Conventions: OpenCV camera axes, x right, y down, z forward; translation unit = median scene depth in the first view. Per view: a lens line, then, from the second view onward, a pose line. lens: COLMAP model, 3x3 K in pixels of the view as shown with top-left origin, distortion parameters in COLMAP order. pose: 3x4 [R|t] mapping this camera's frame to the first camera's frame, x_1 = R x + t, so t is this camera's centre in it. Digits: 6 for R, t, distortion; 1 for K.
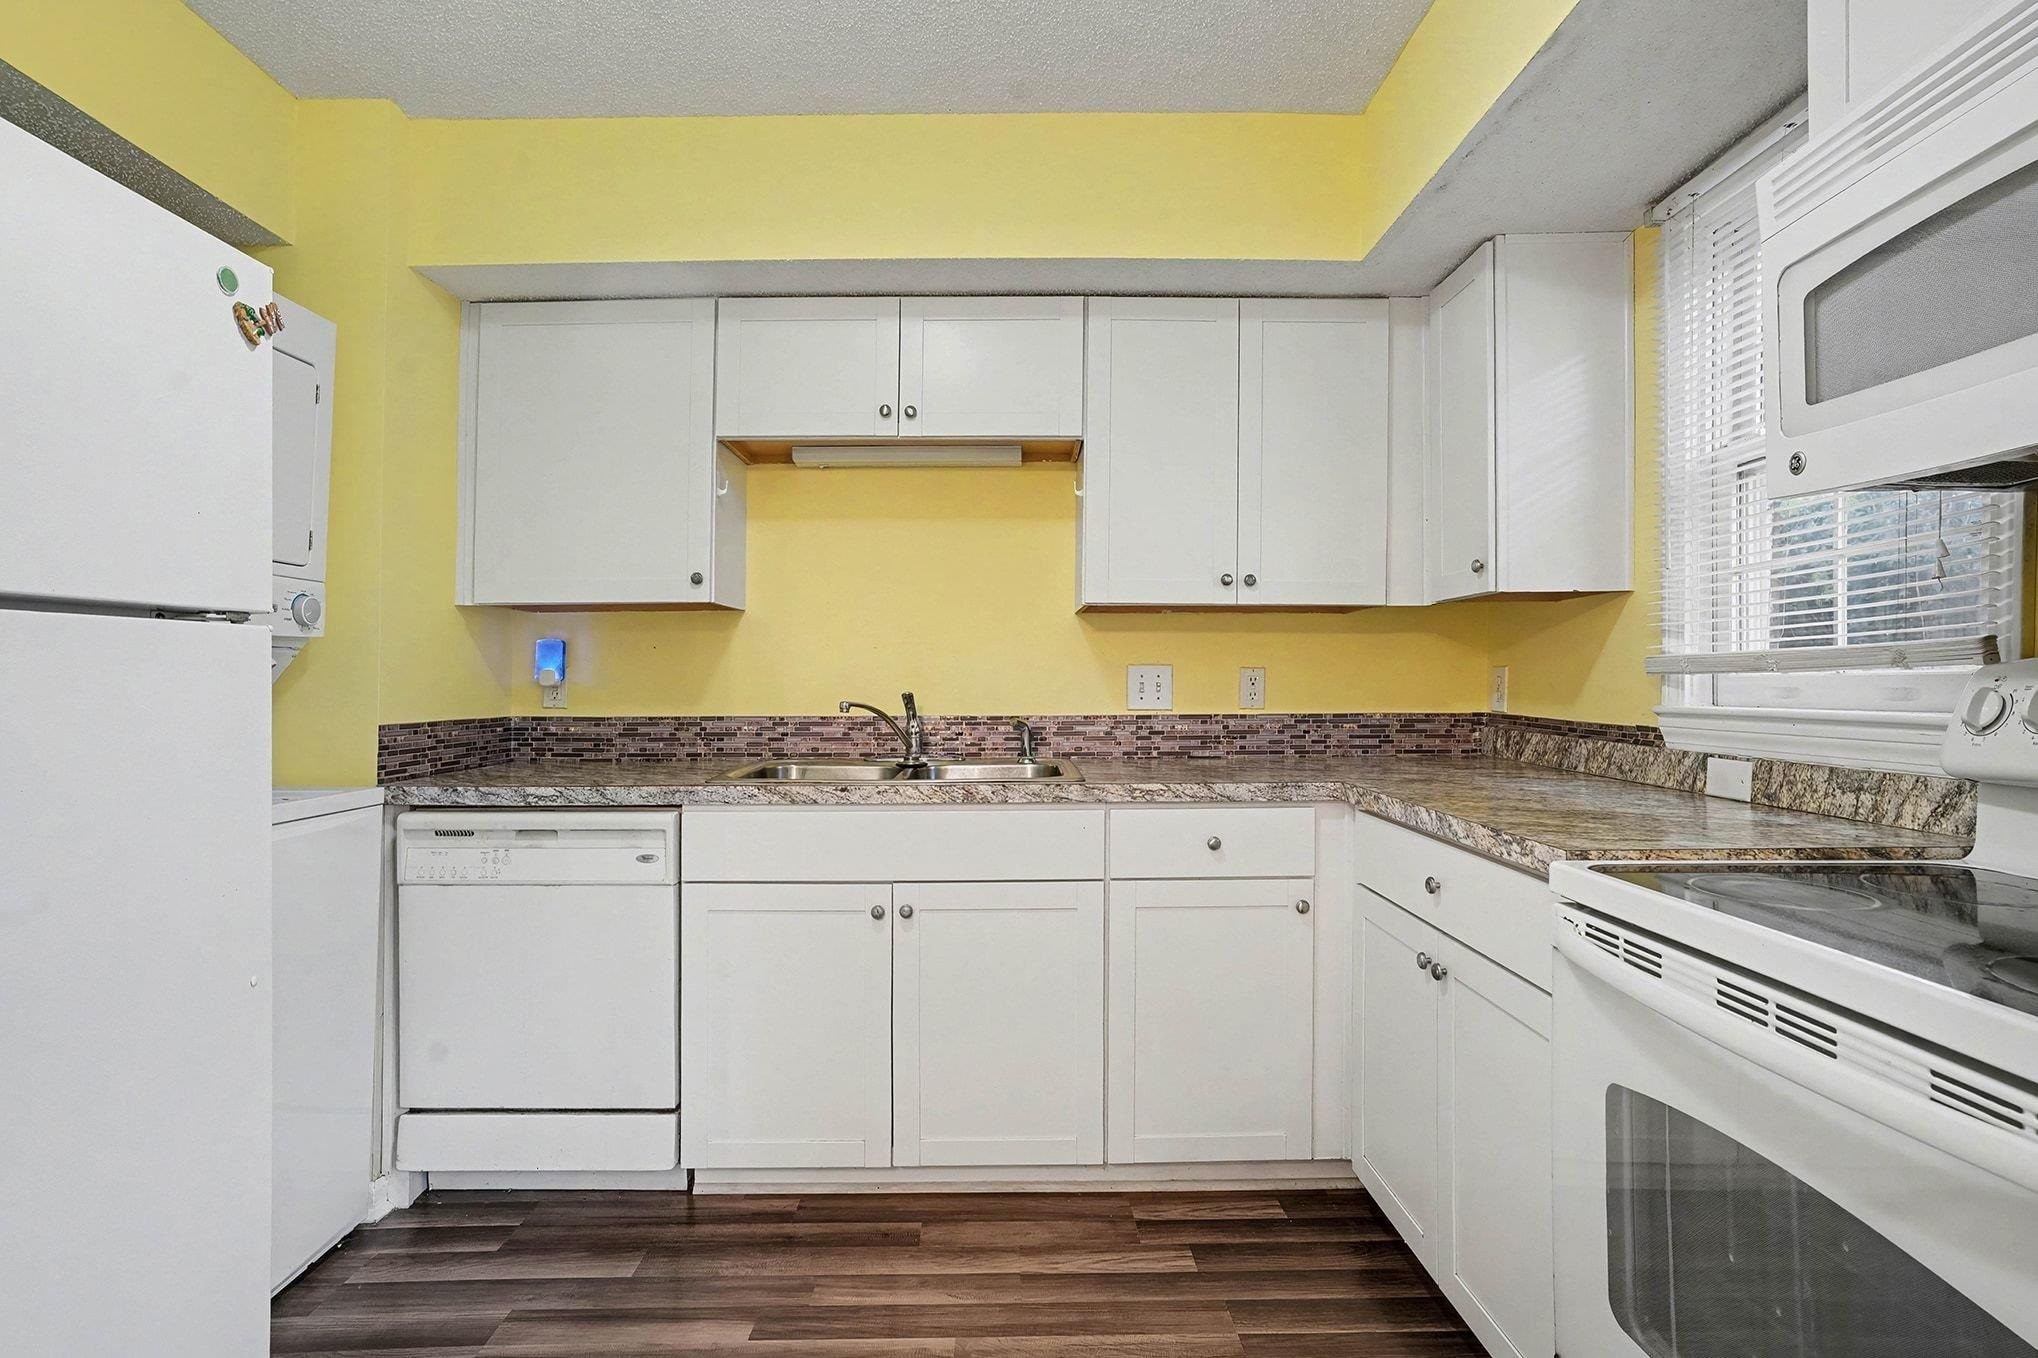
lens RADIAL K [[1022.8, 0, 1014.0], [0, 1022.8, 669.6], [0, 0, 1]] dist [-0.052835, 0.013656]
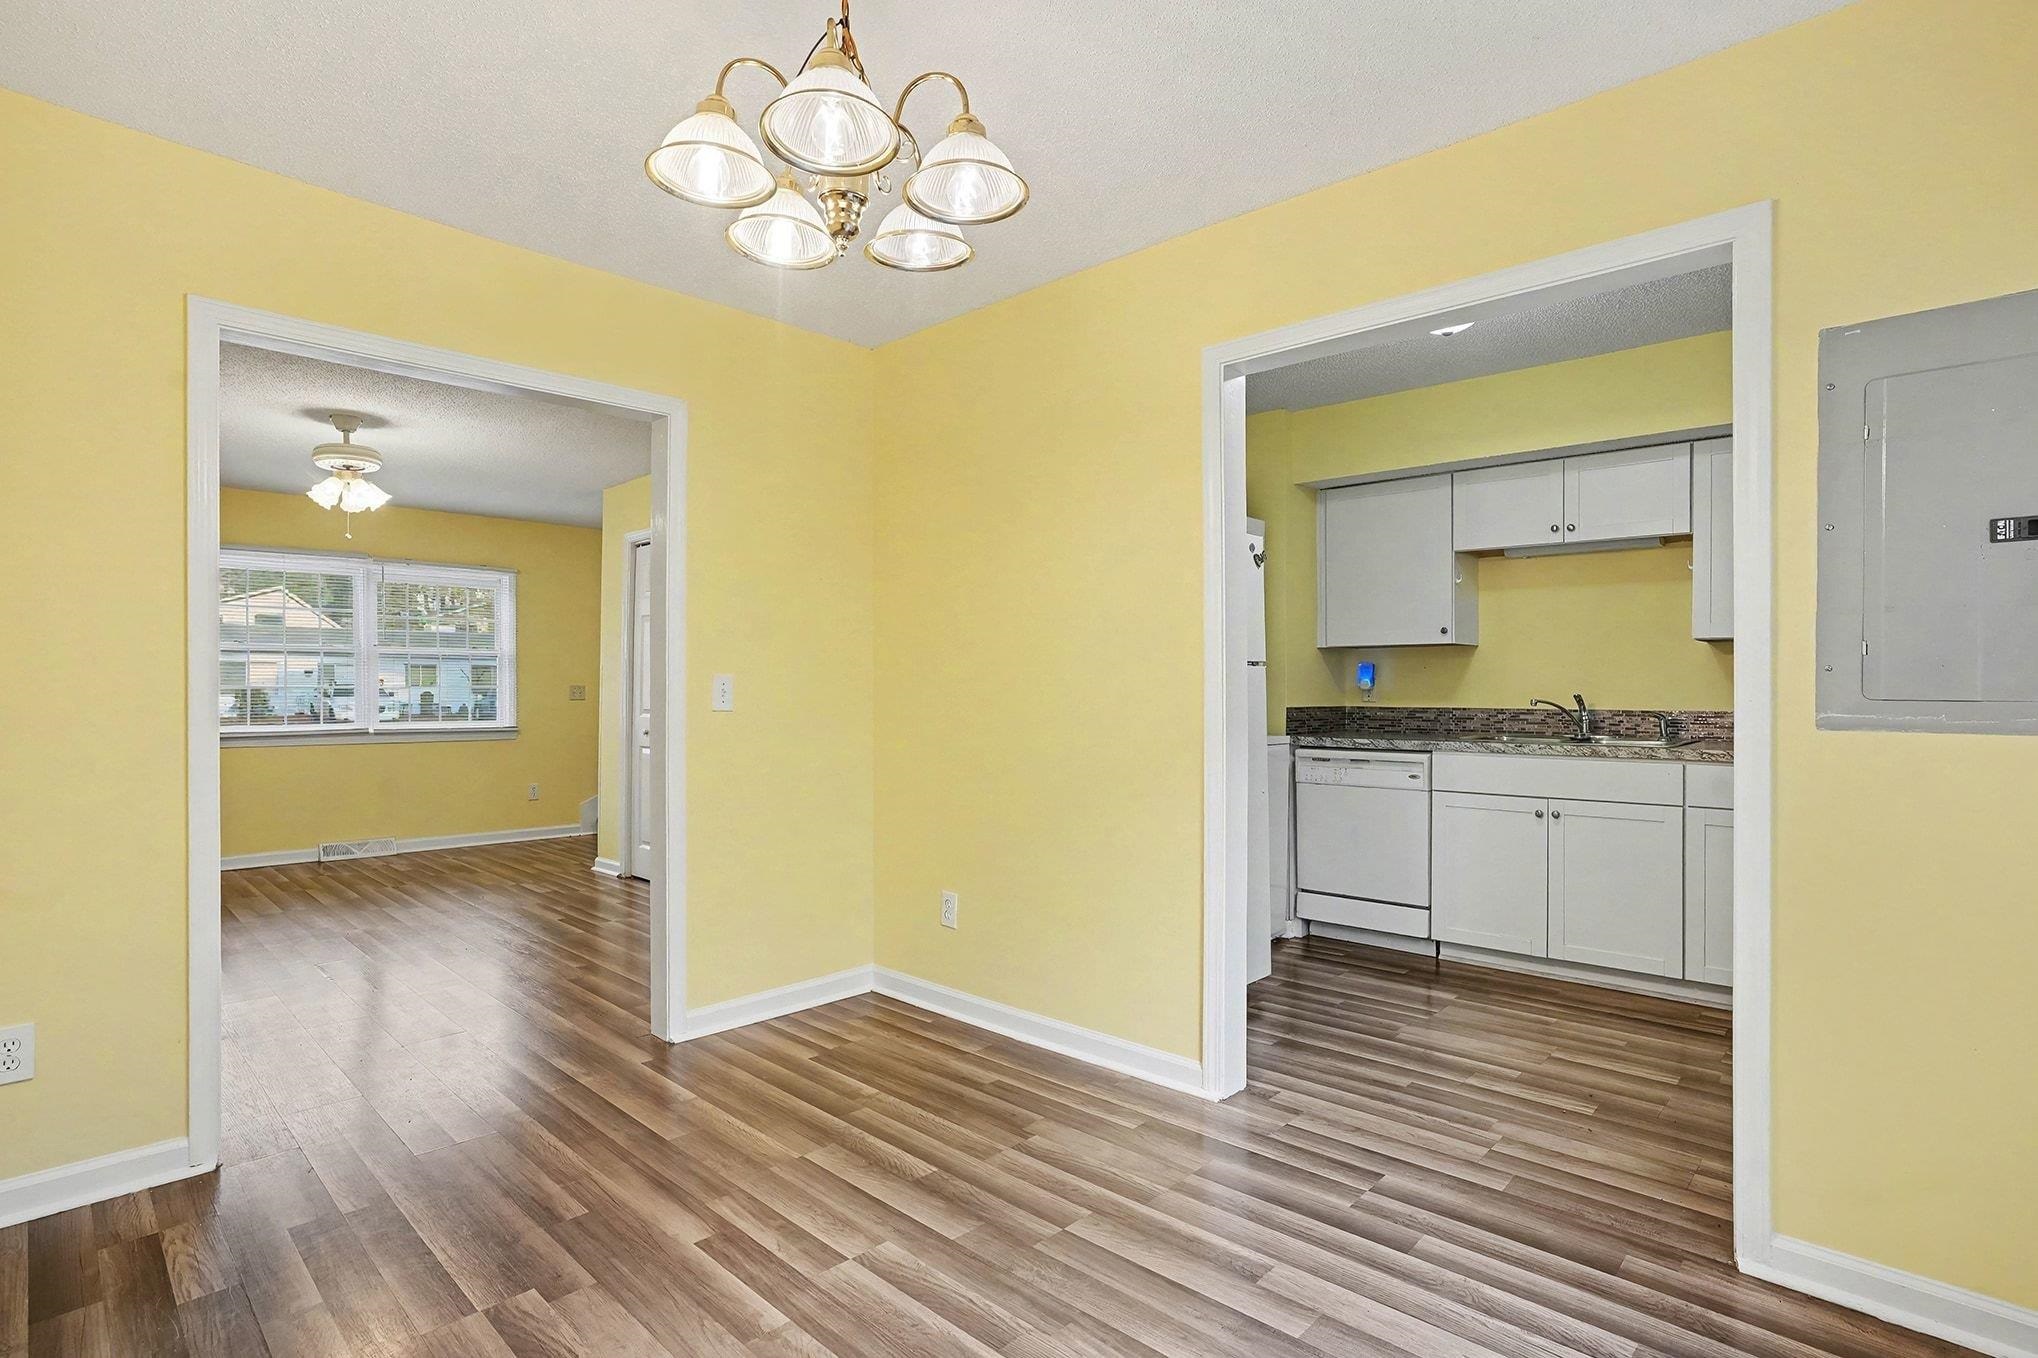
lens RADIAL K [[1022.8, 0, 1001.9], [0, 1022.8, 673.6], [0, 0, 1]] dist [-0.052835, 0.013656]
pose [[0.716788, -0.004228, -0.697278, 0.424232], [0.002963, 0.999991, -0.003017, -0.010416], [0.697285, 0.000096, 0.716794, -0.939174]]
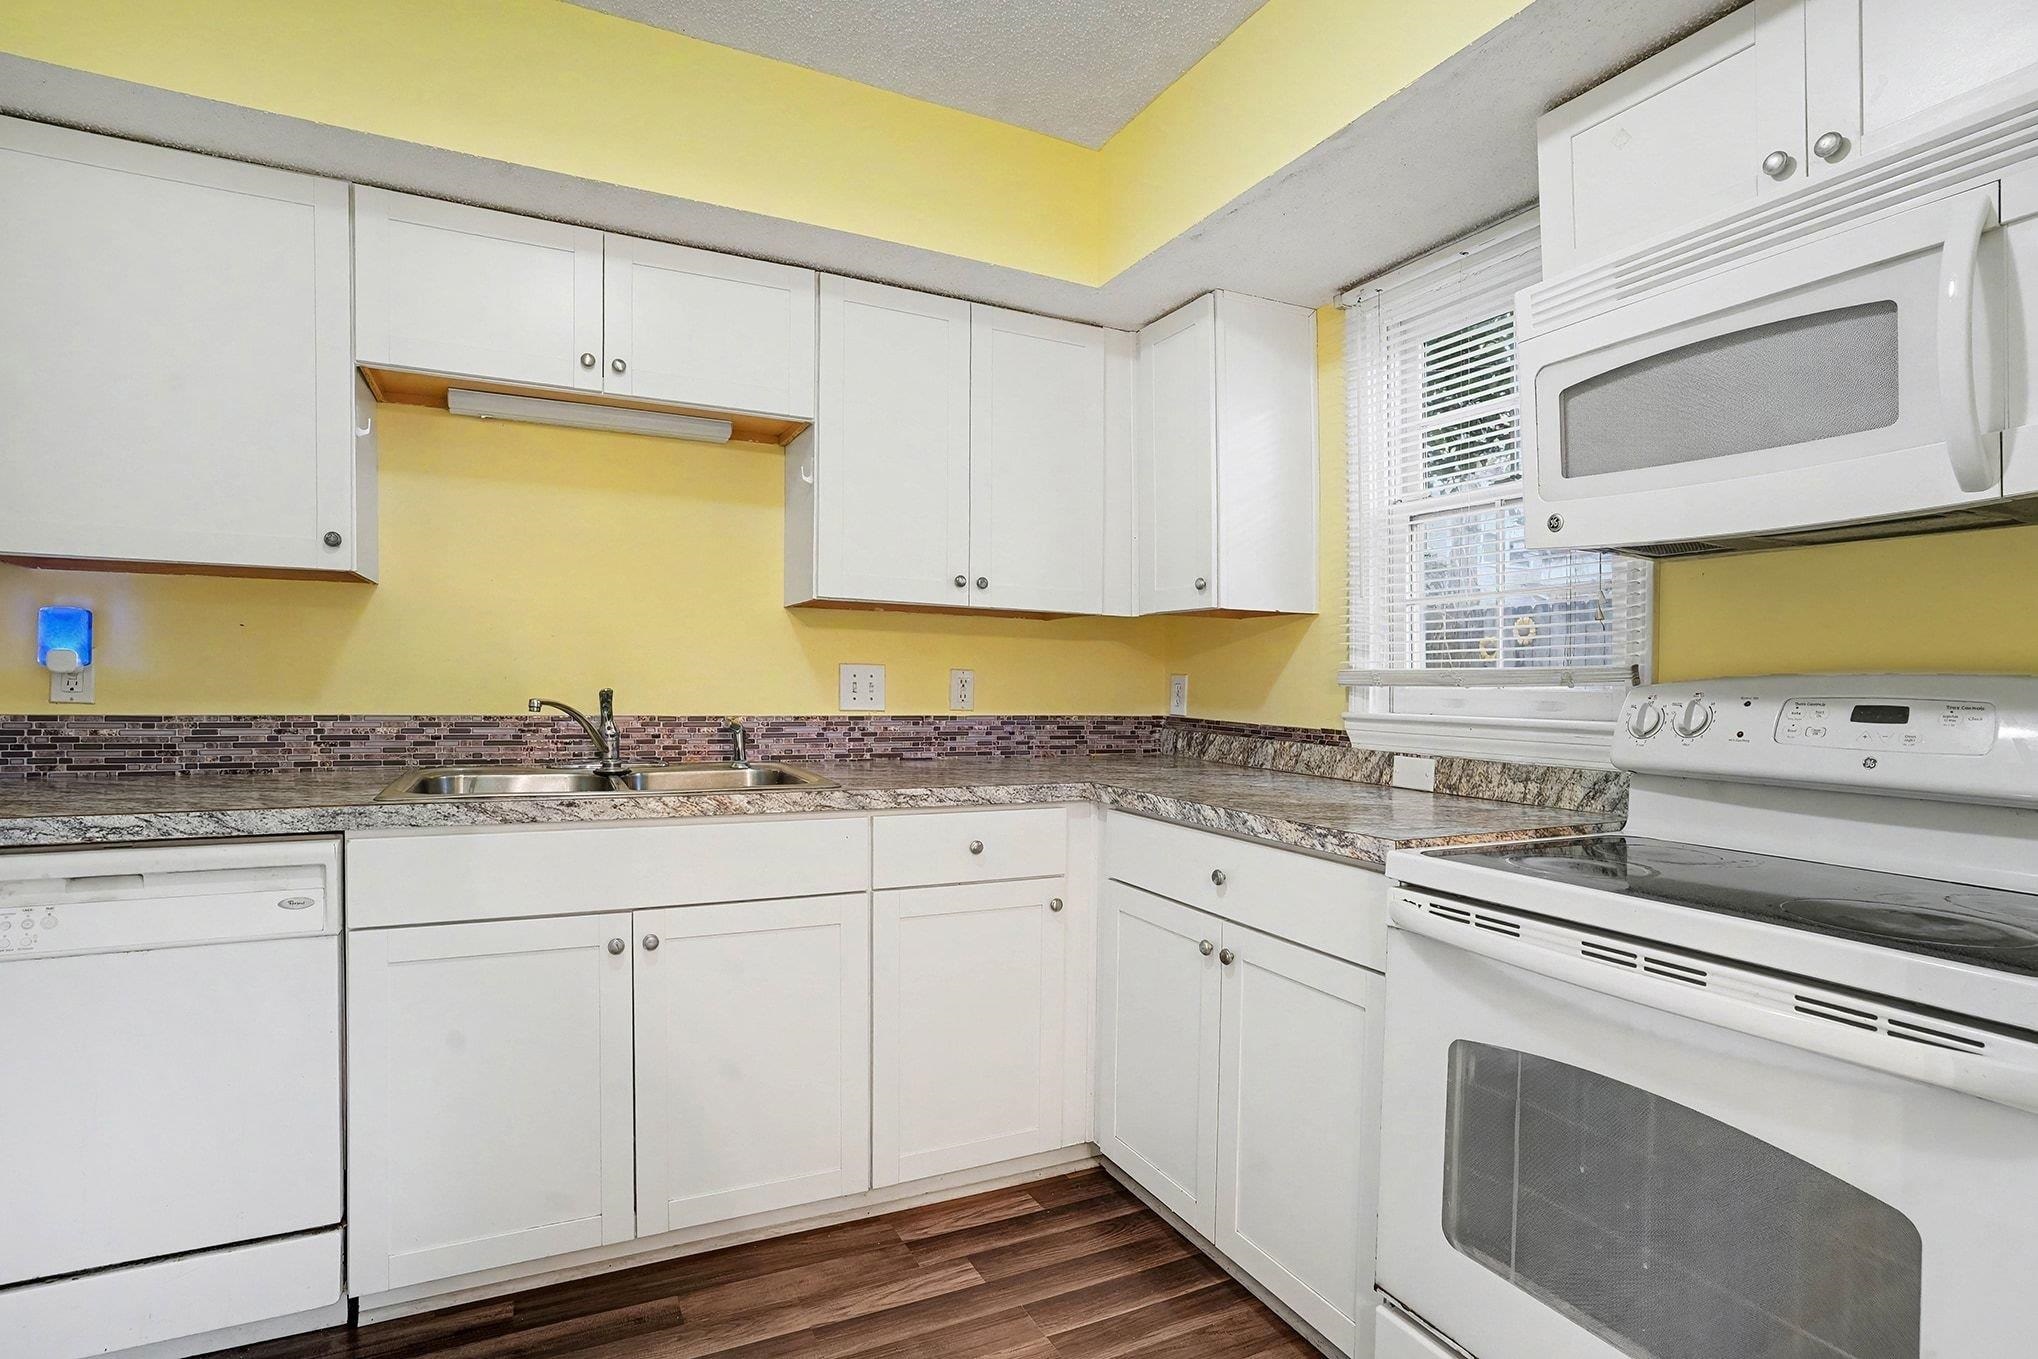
lens RADIAL K [[1022.8, 0, 1032.5], [0, 1022.8, 667.7], [0, 0, 1]] dist [-0.052835, 0.013656]
pose [[0.895202, 0.024652, 0.444978, -0.194902], [-0.025403, 0.999668, -0.004276, -0.001567], [-0.444936, -0.007476, 0.895531, 0.081060]]
